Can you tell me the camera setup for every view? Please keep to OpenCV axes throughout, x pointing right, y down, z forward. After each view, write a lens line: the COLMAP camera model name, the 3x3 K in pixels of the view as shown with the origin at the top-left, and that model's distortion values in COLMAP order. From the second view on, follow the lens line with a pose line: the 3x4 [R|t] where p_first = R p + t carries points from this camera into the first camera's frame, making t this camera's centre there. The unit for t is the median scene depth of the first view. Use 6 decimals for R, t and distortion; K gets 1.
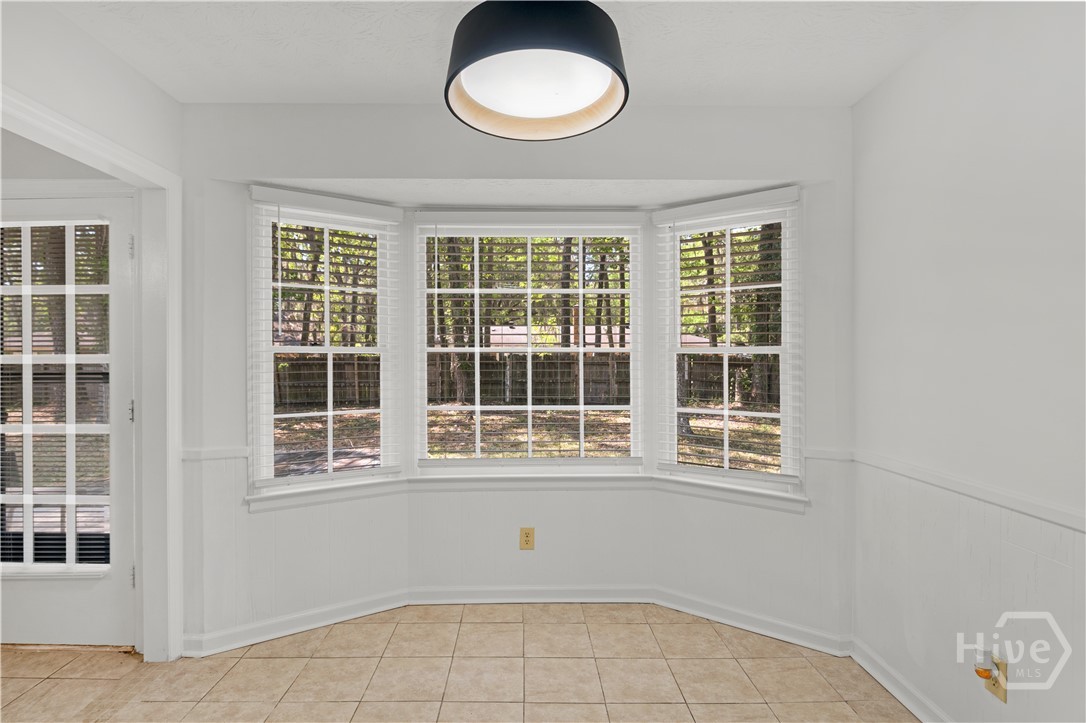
lens RADIAL K [[543.7, 0, 536.4], [0, 543.7, 359.4], [0, 0, 1]] dist [-0.001717, -0.015250]
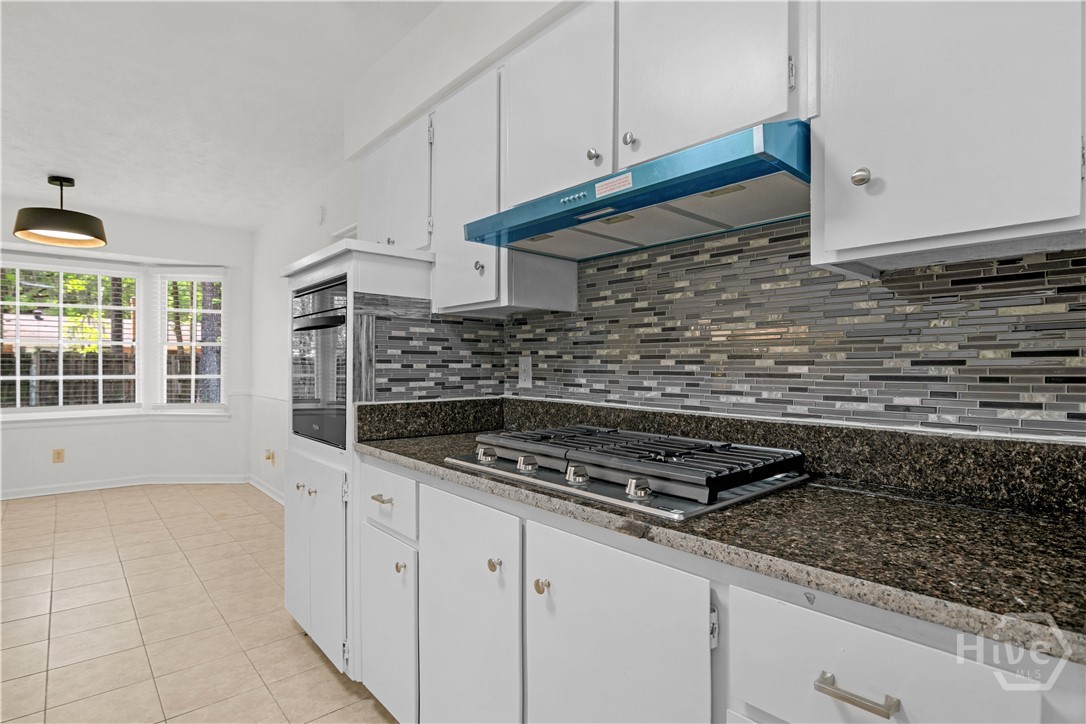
lens RADIAL K [[543.7, 0, 536.4], [0, 543.7, 359.9], [0, 0, 1]] dist [-0.001717, -0.015250]
pose [[0.760572, 0.004186, 0.649241, 0.026130], [-0.004406, 0.999989, -0.001287, 0.033823], [-0.649239, -0.001881, 0.760582, -1.187961]]
